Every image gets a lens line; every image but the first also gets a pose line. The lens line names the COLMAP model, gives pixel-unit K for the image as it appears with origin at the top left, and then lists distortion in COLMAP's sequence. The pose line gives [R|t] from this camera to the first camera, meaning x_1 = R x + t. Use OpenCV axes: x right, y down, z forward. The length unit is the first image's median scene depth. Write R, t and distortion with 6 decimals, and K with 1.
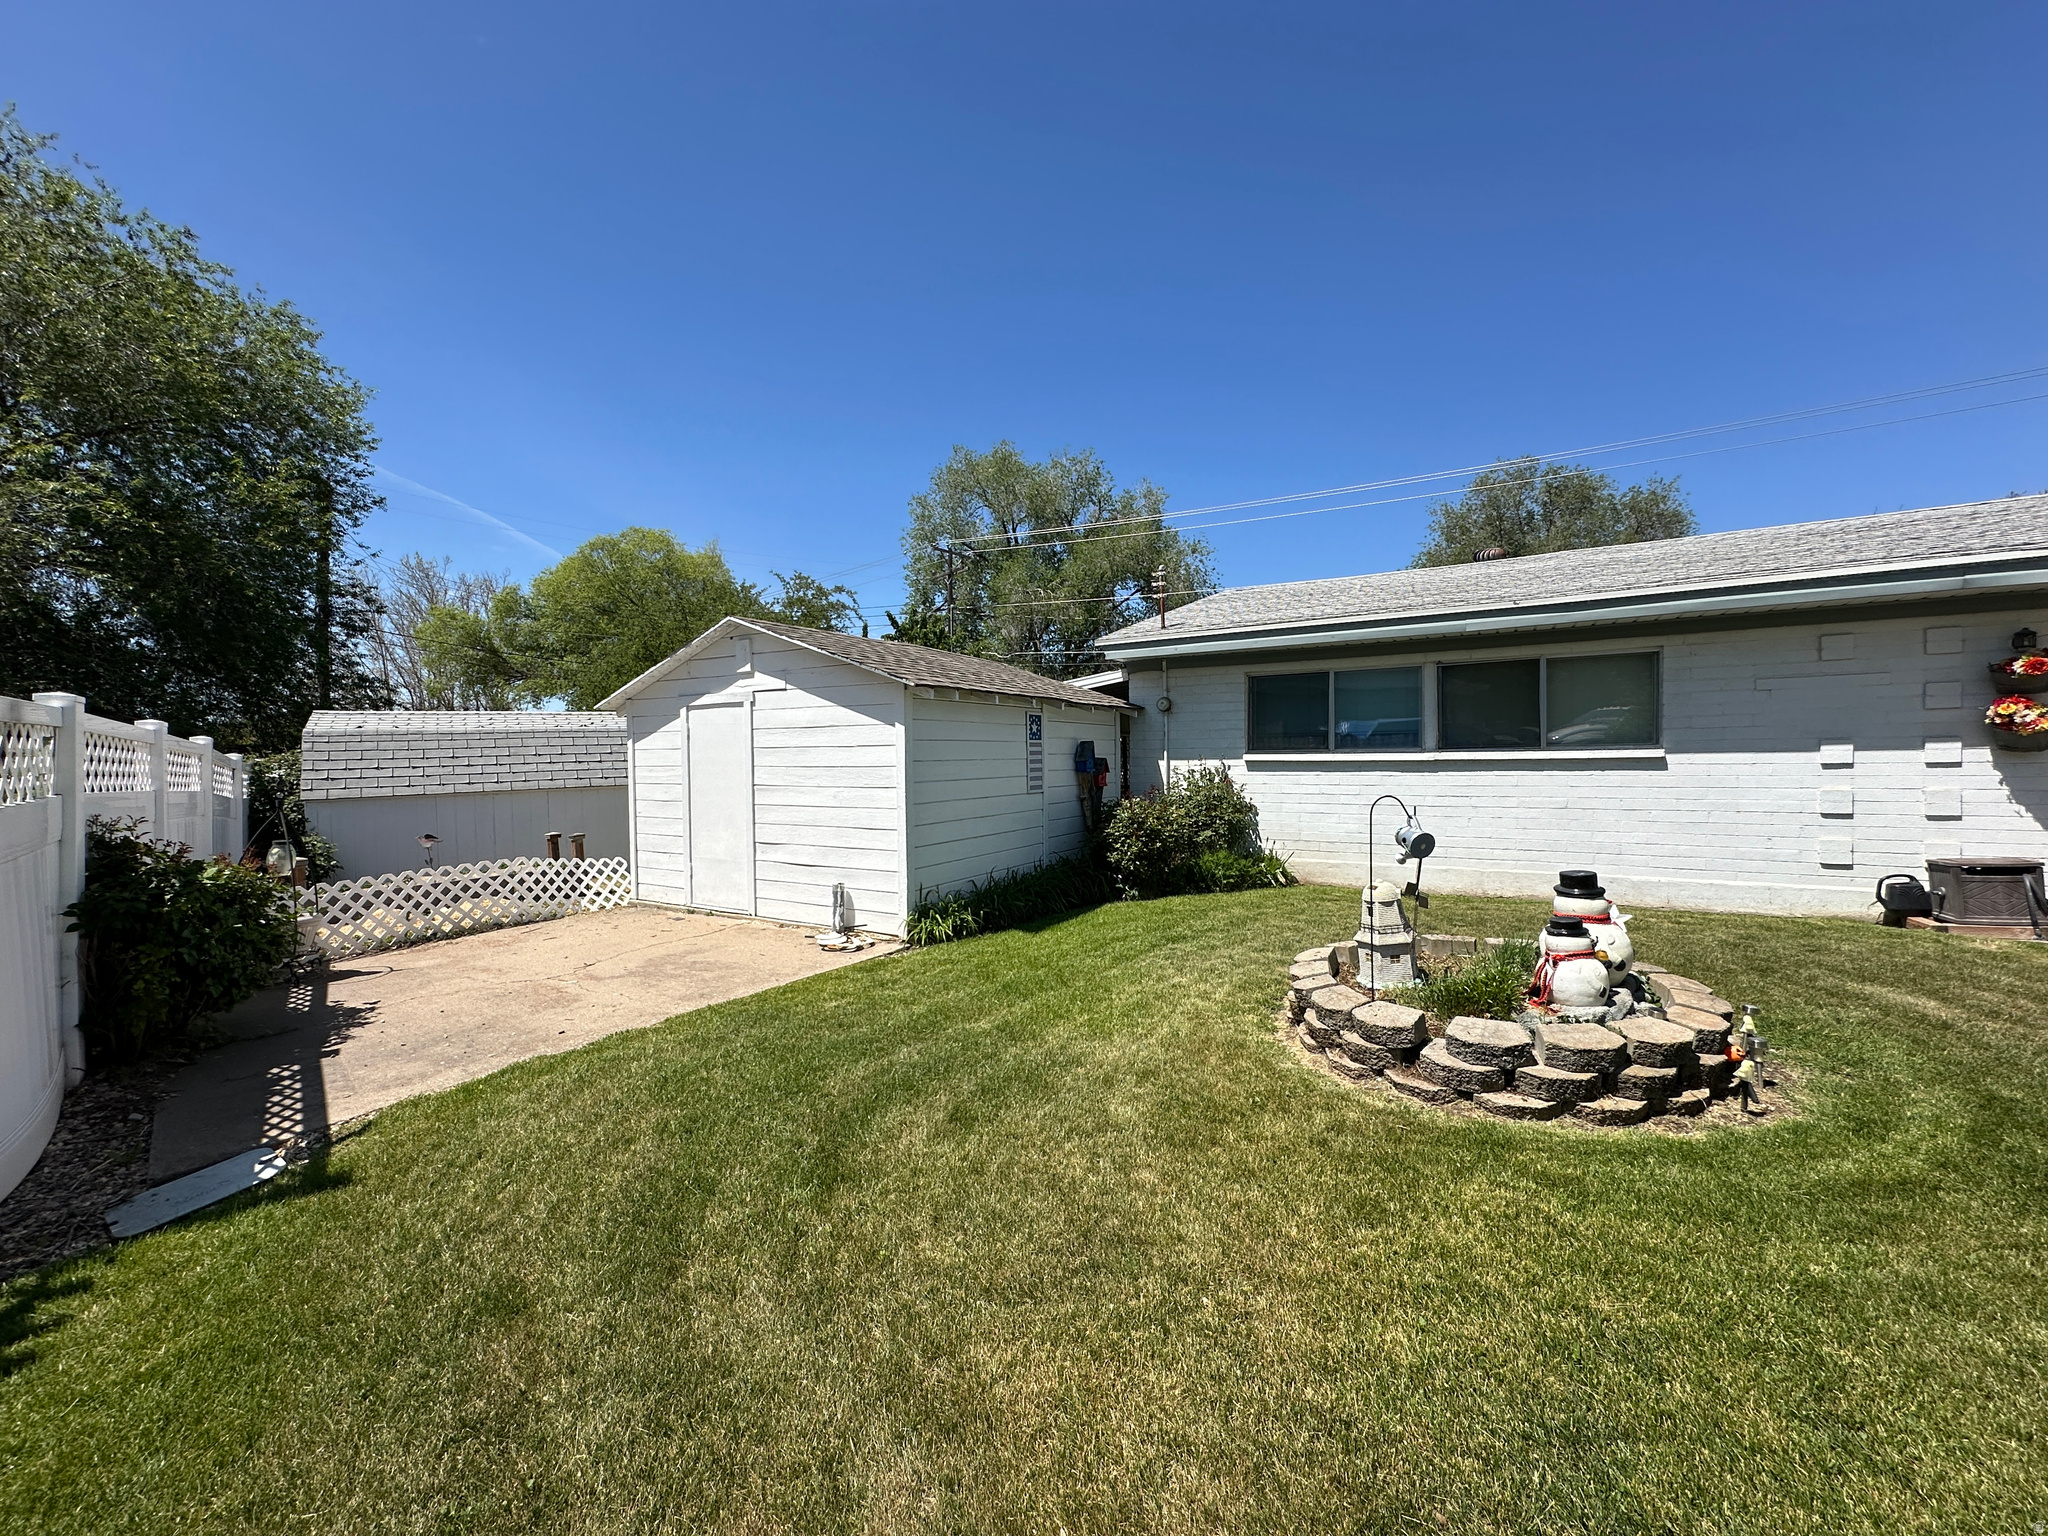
lens RADIAL K [[815.1, 0, 1027.6], [0, 815.1, 765.2], [0, 0, 1]] dist [0.001056, 0.000102]
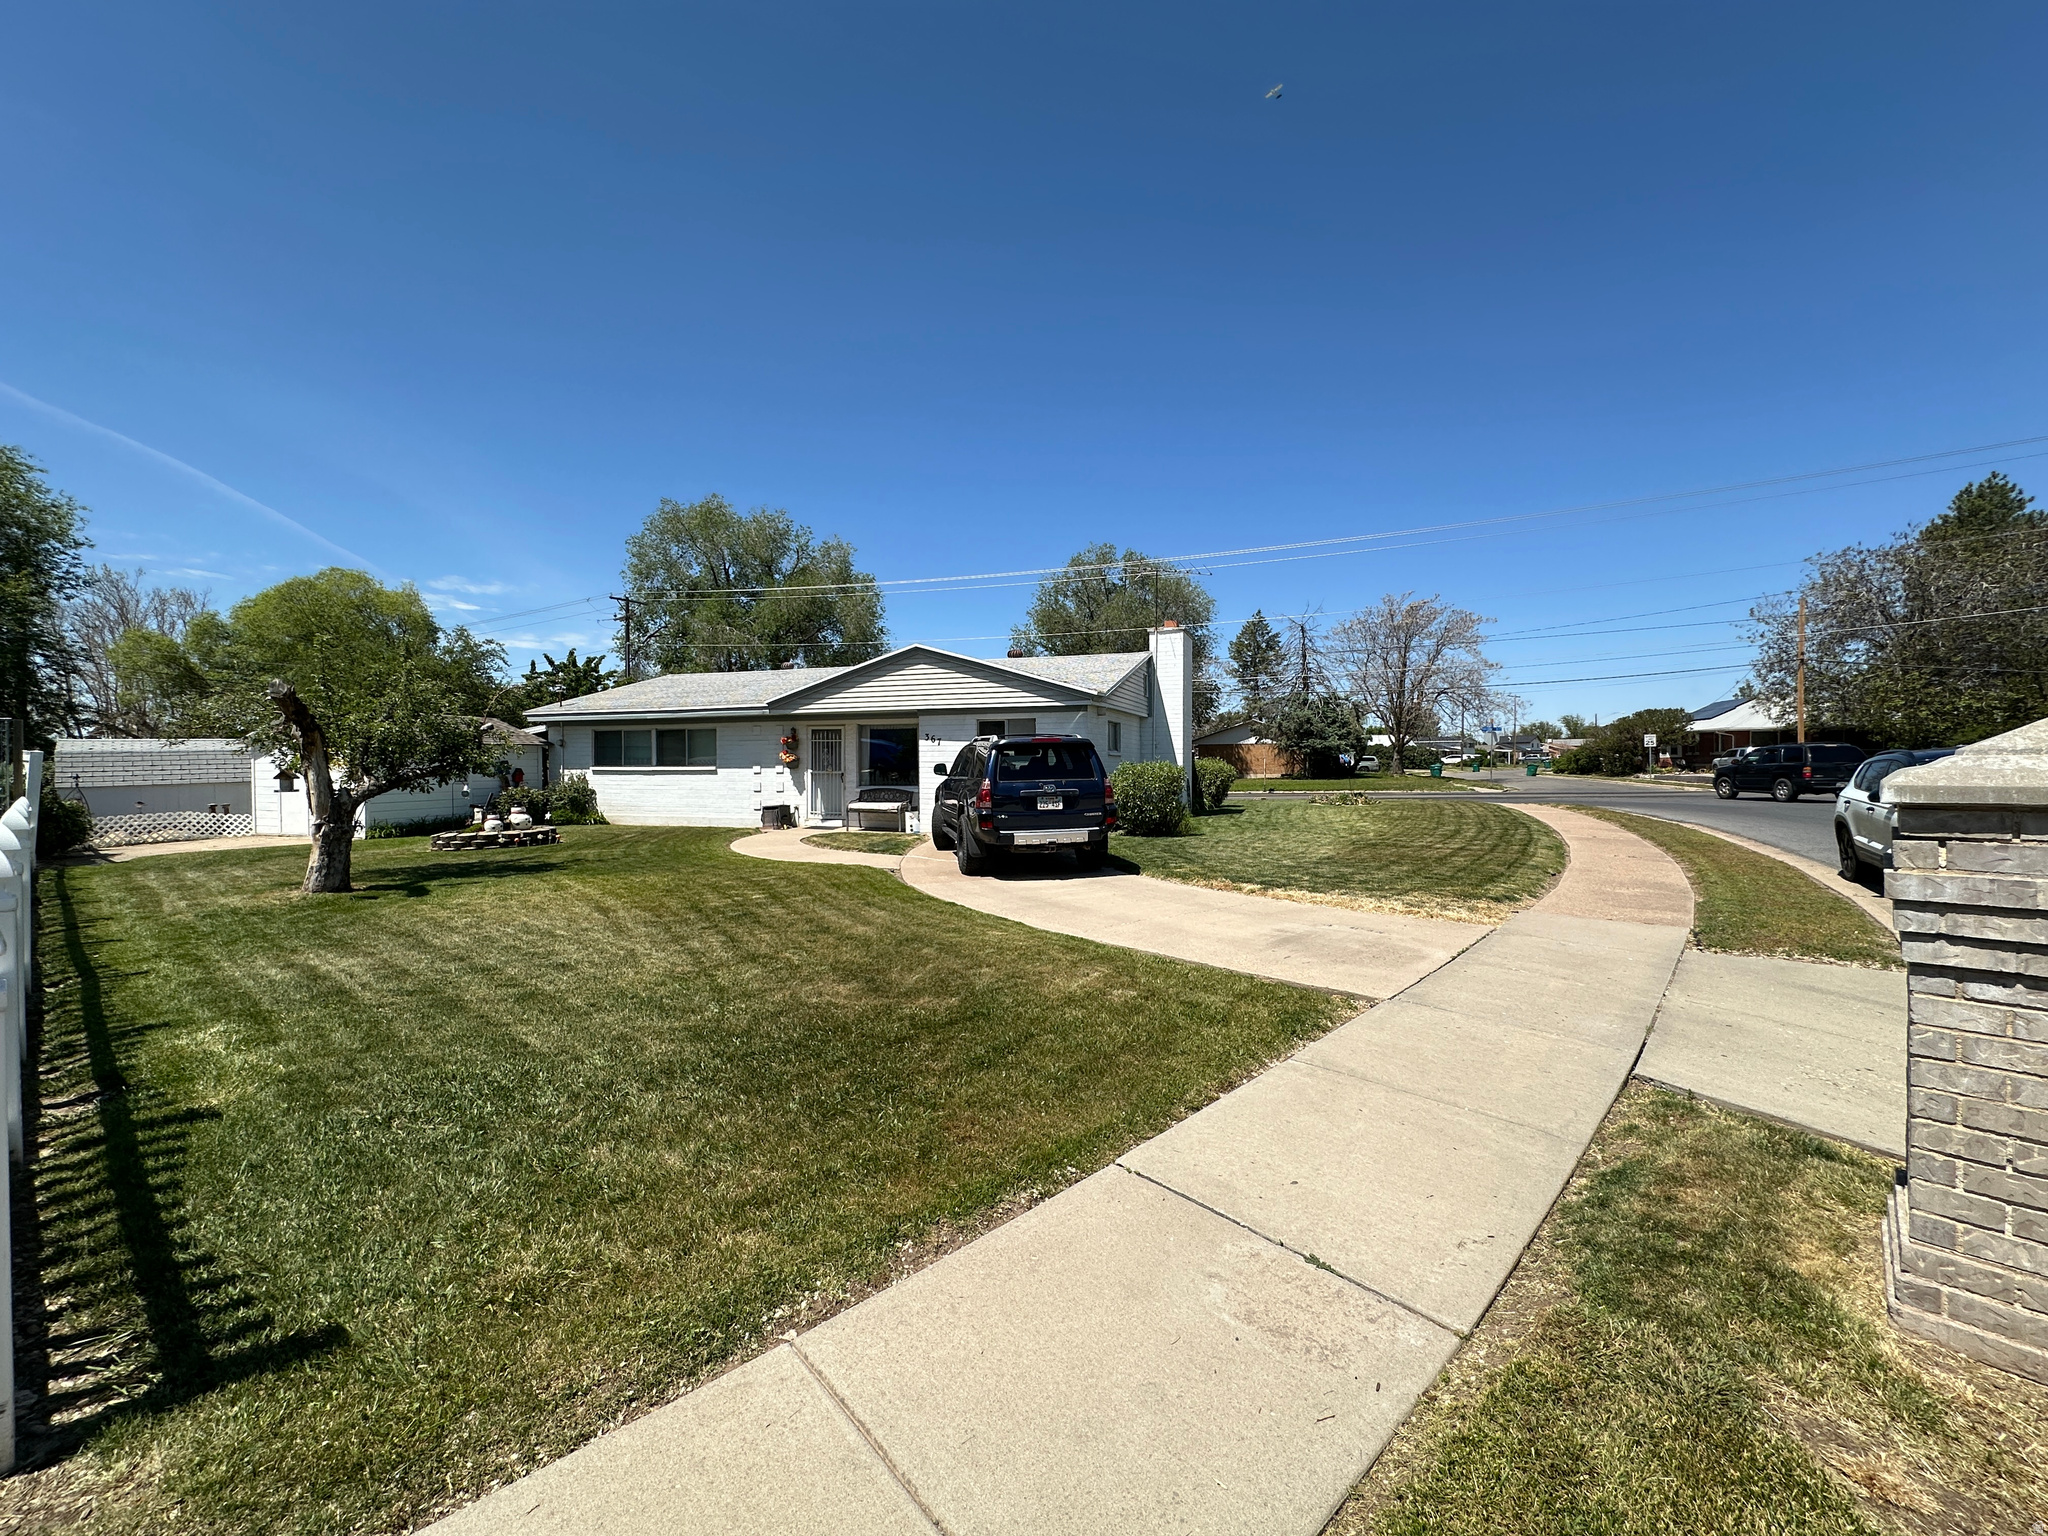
lens RADIAL K [[815.1, 0, 1020.3], [0, 815.1, 767.6], [0, 0, 1]] dist [0.001056, 0.000102]
pose [[0.978109, 0.006378, 0.207996, 0.857675], [-0.005485, 0.999973, -0.004872, -0.007298], [-0.208021, 0.003624, 0.978118, -1.250455]]
